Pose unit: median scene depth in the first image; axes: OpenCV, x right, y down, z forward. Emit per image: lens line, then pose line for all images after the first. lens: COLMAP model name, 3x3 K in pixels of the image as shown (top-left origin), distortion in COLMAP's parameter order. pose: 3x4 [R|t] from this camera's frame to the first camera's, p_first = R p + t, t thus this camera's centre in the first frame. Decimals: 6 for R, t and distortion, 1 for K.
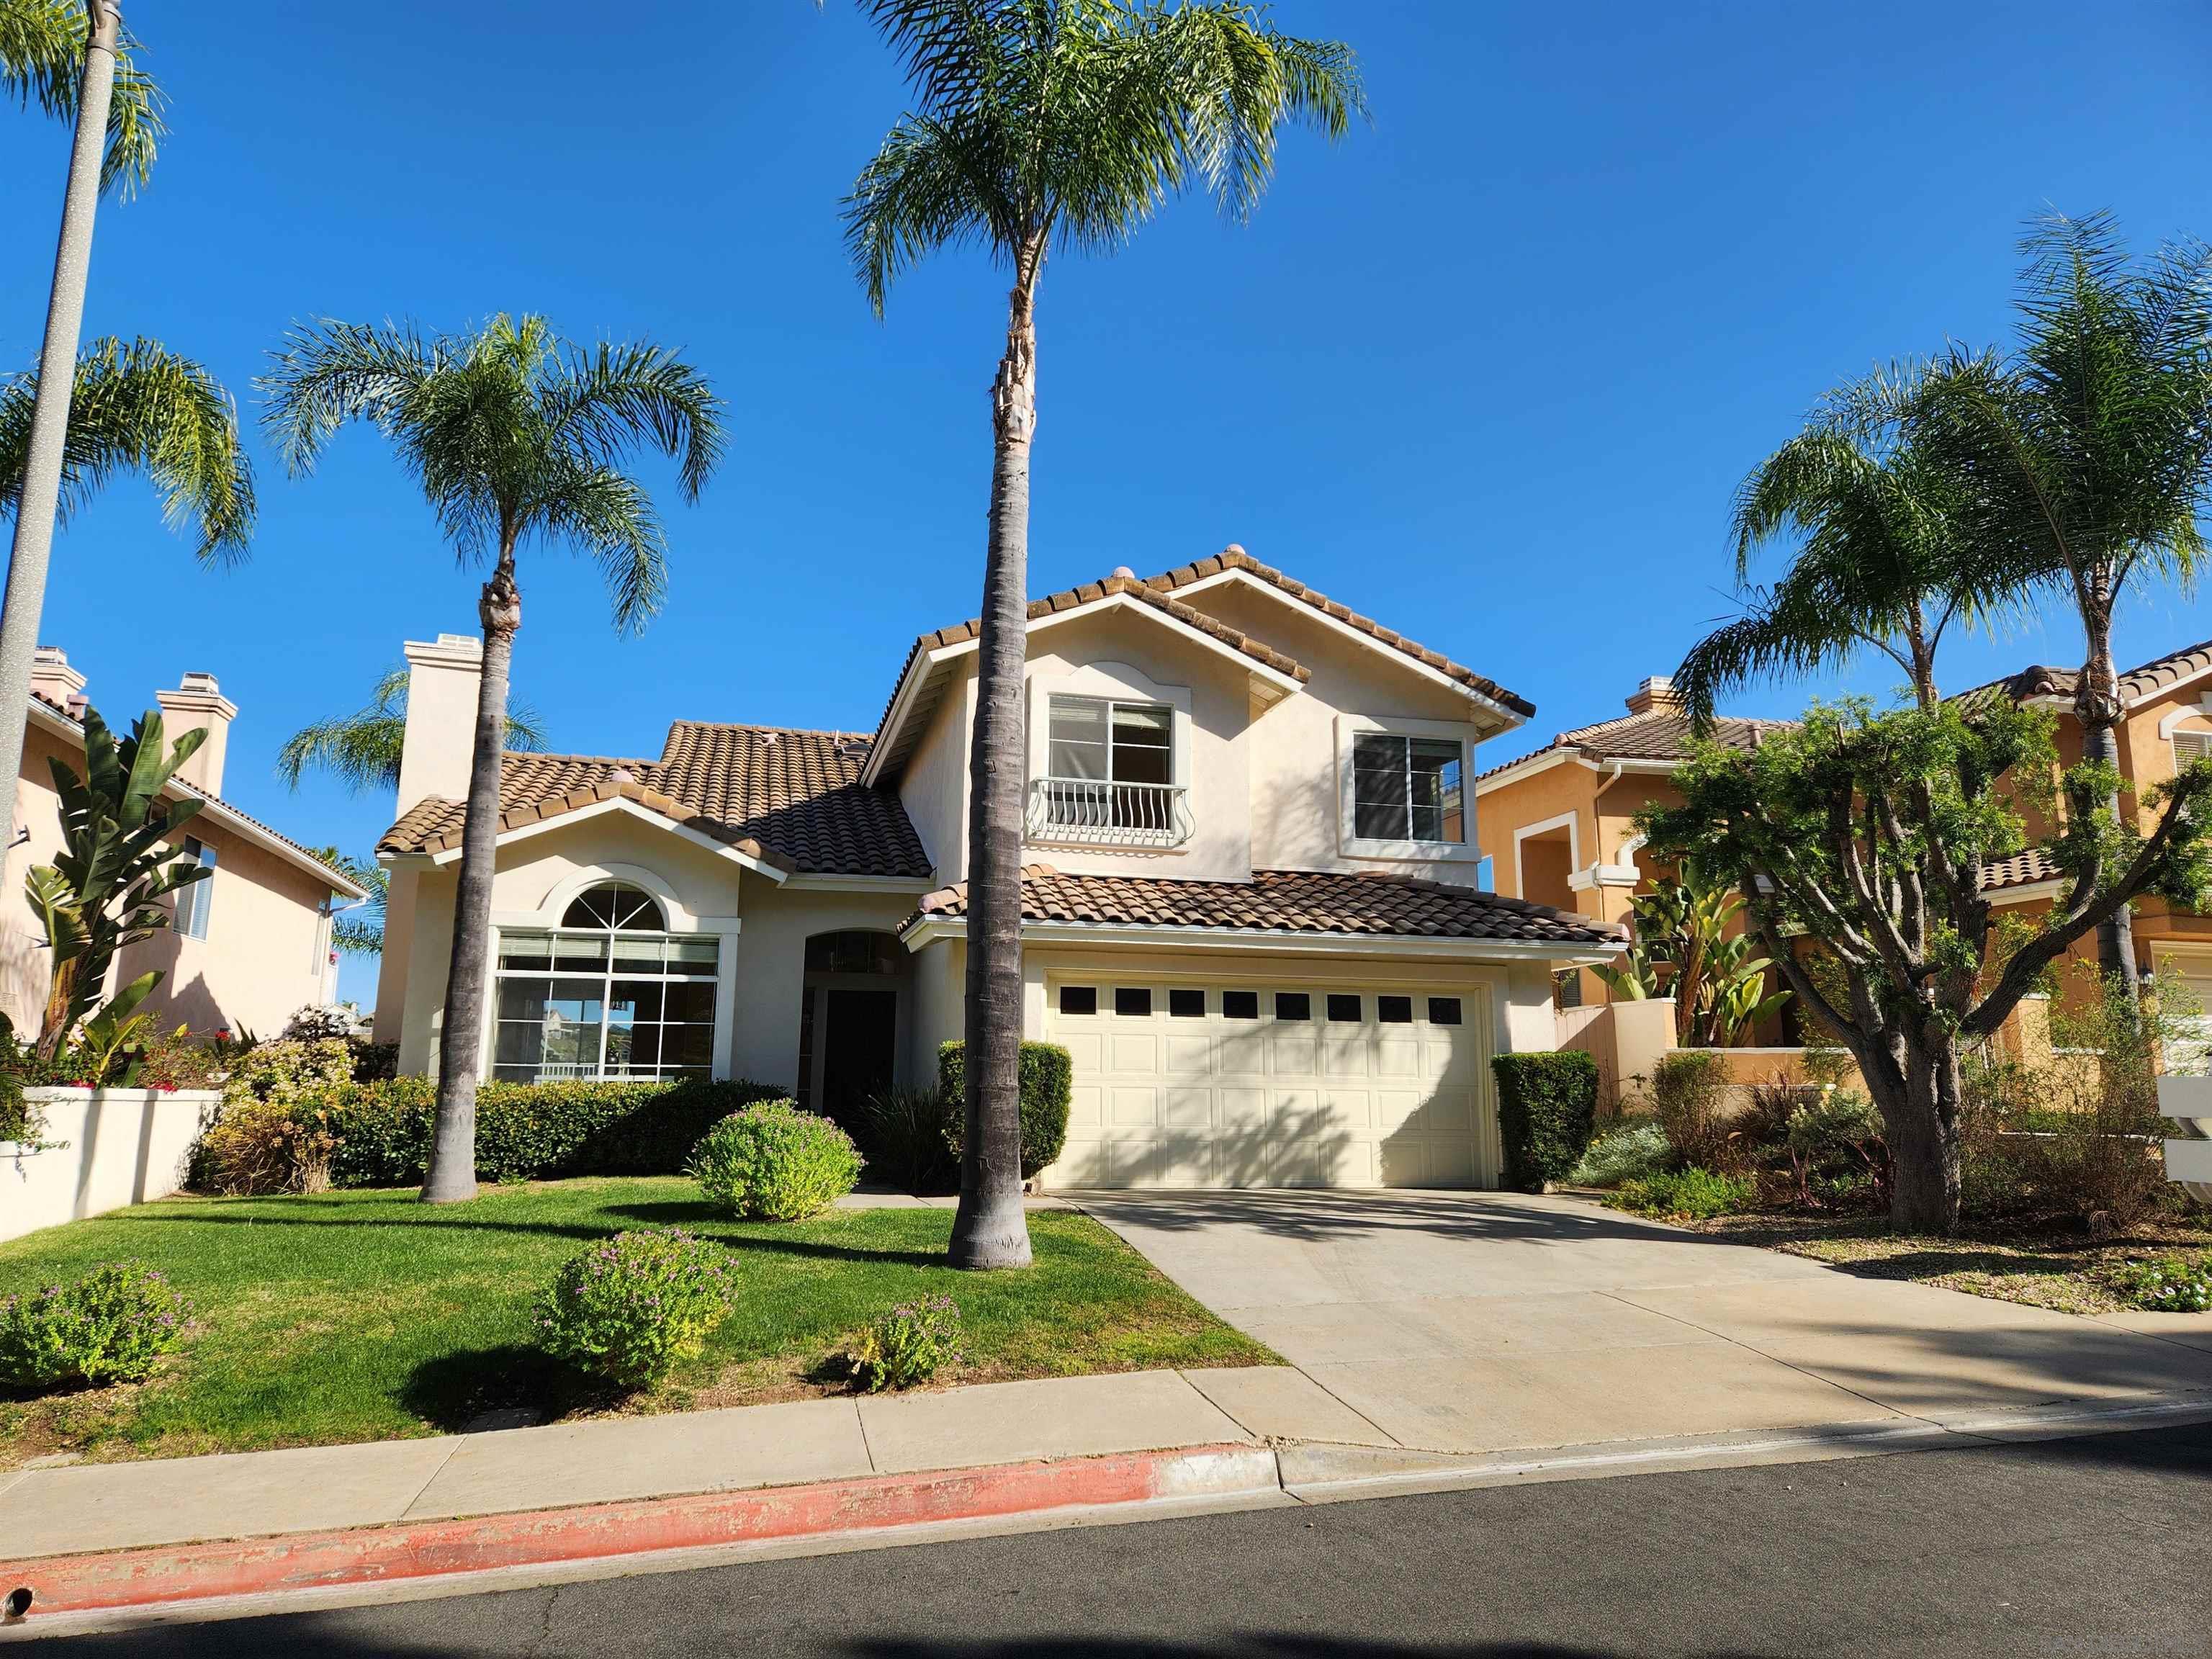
lens RADIAL K [[1497.3, 0, 1102.8], [0, 1497.3, 901.5], [0, 0, 1]] dist [0.047725, -0.001889]
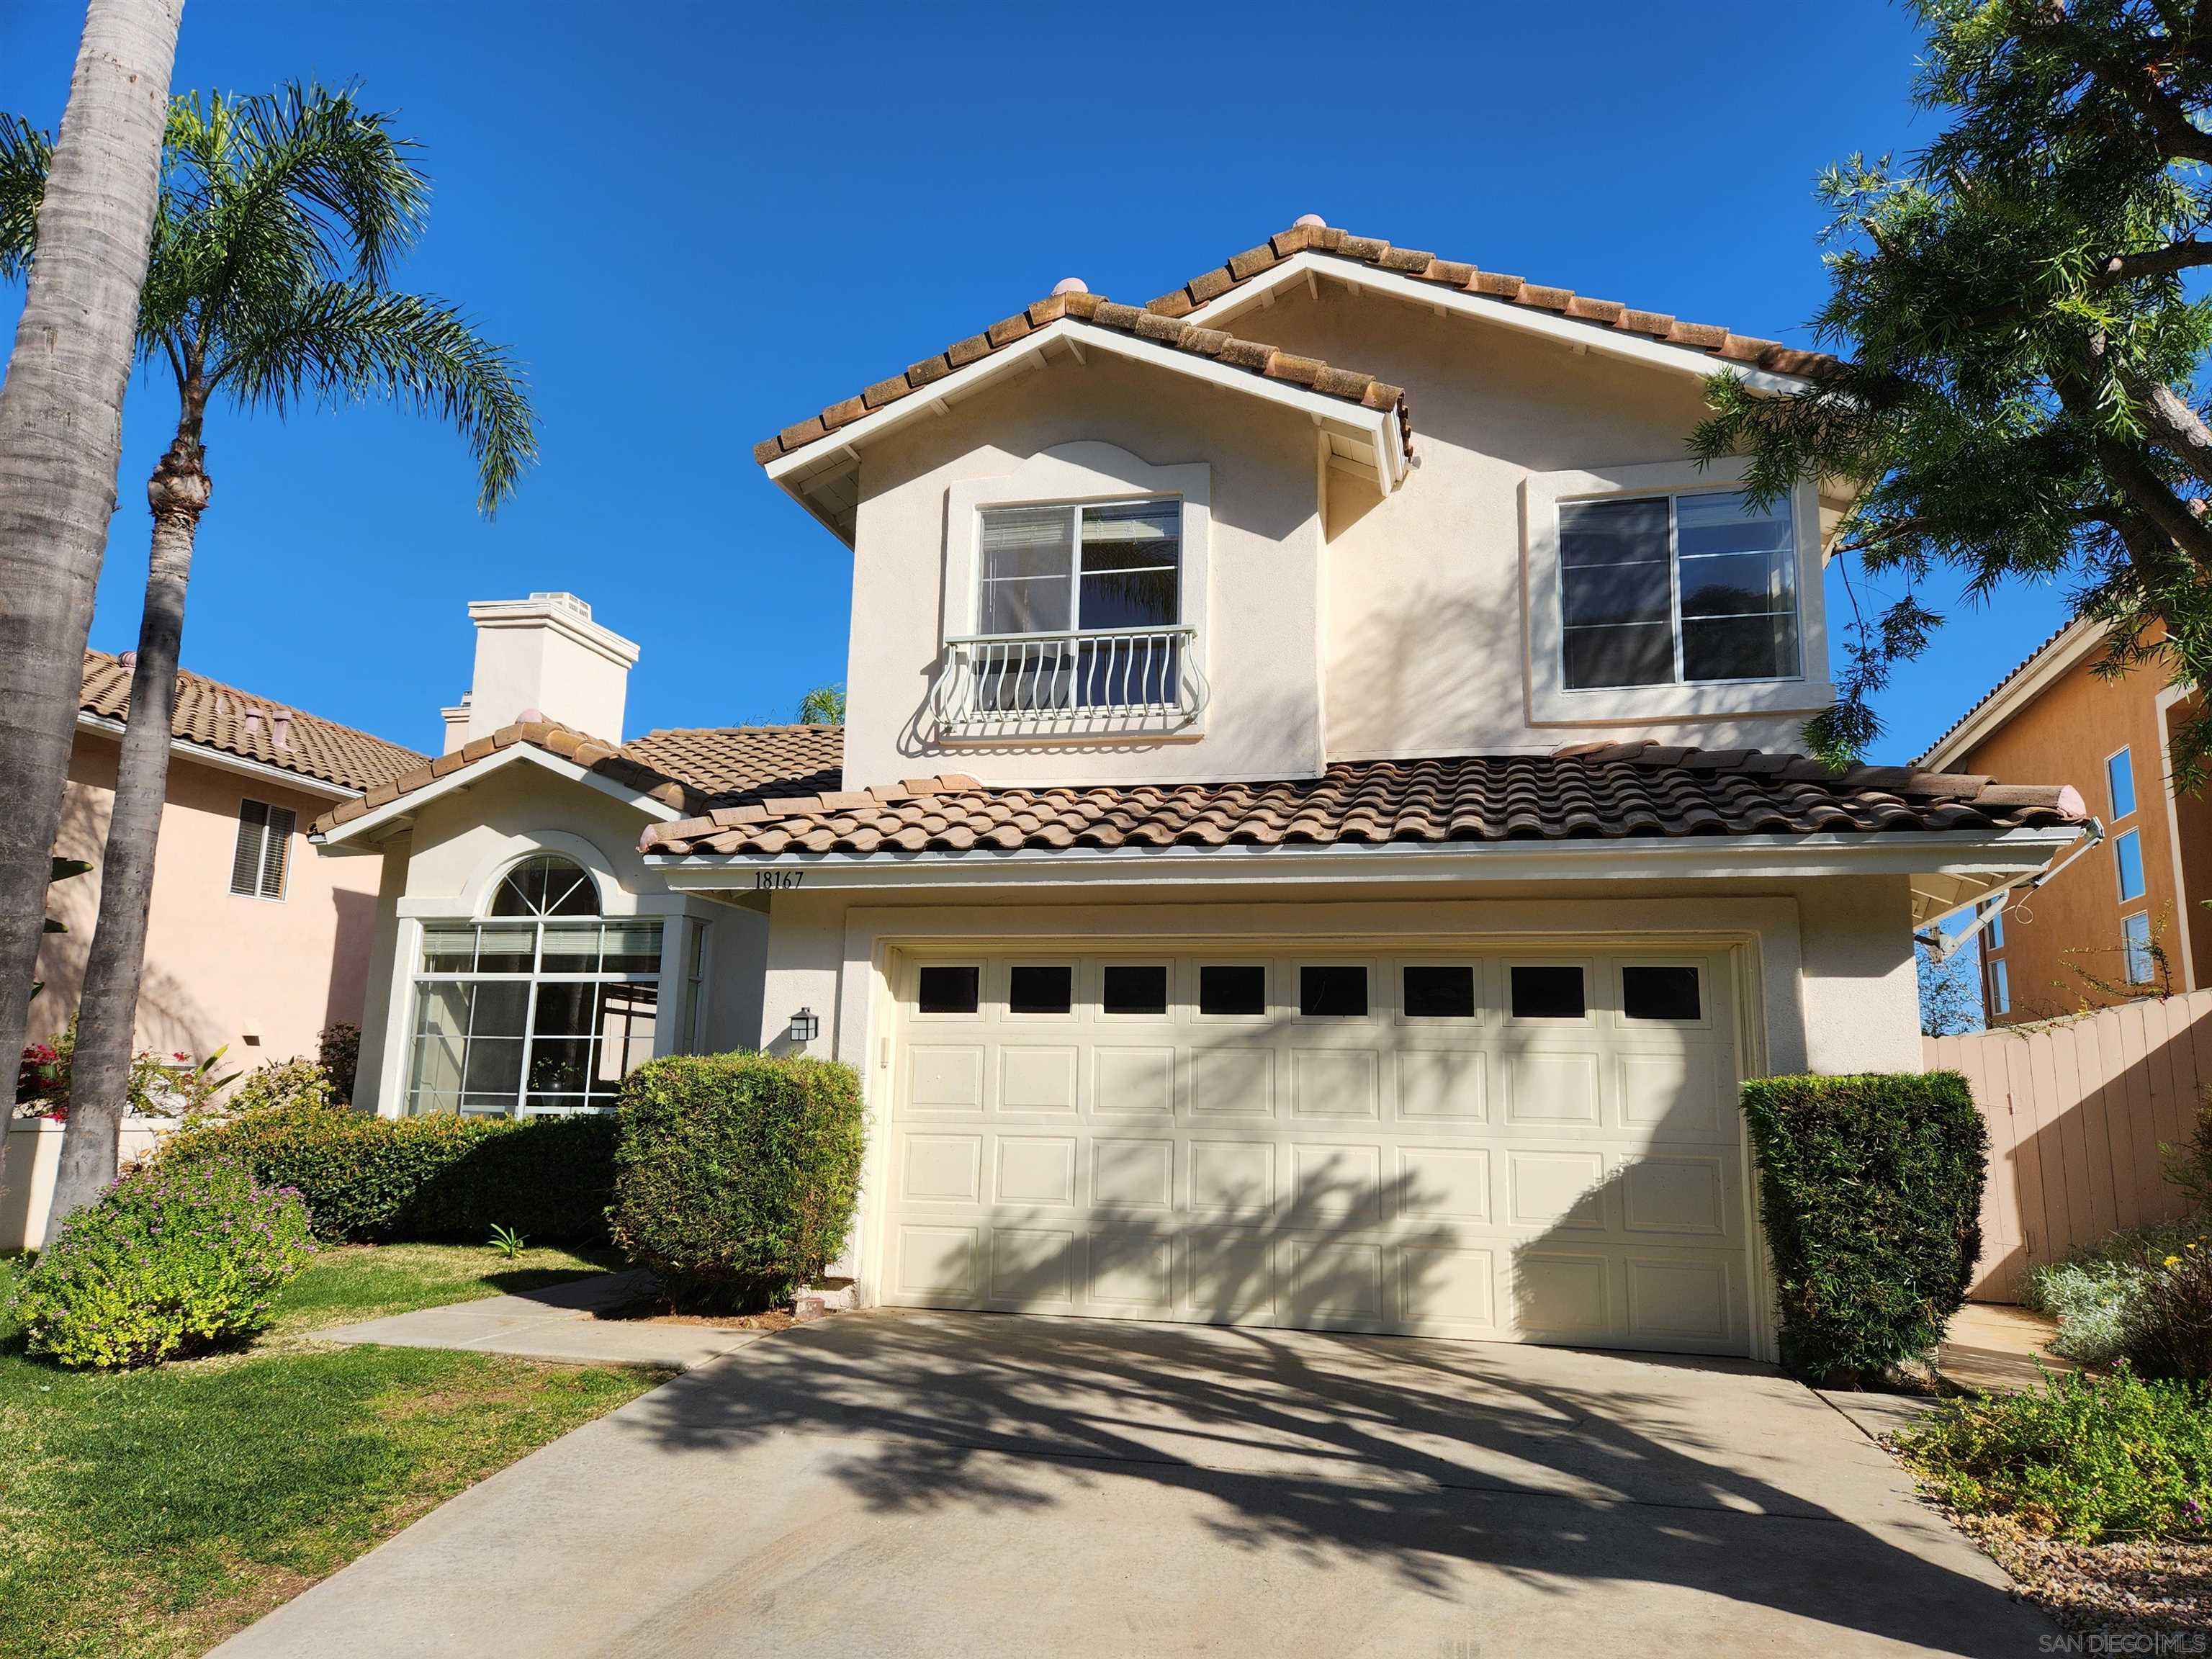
lens RADIAL K [[1497.3, 0, 1102.8], [0, 1497.3, 901.5], [0, 0, 1]] dist [0.047725, -0.001889]
pose [[0.885130, -0.054806, -0.462105, 0.291617], [0.048730, 0.998497, -0.025083, 0.045239], [0.462785, -0.000317, 0.886471, 0.457642]]
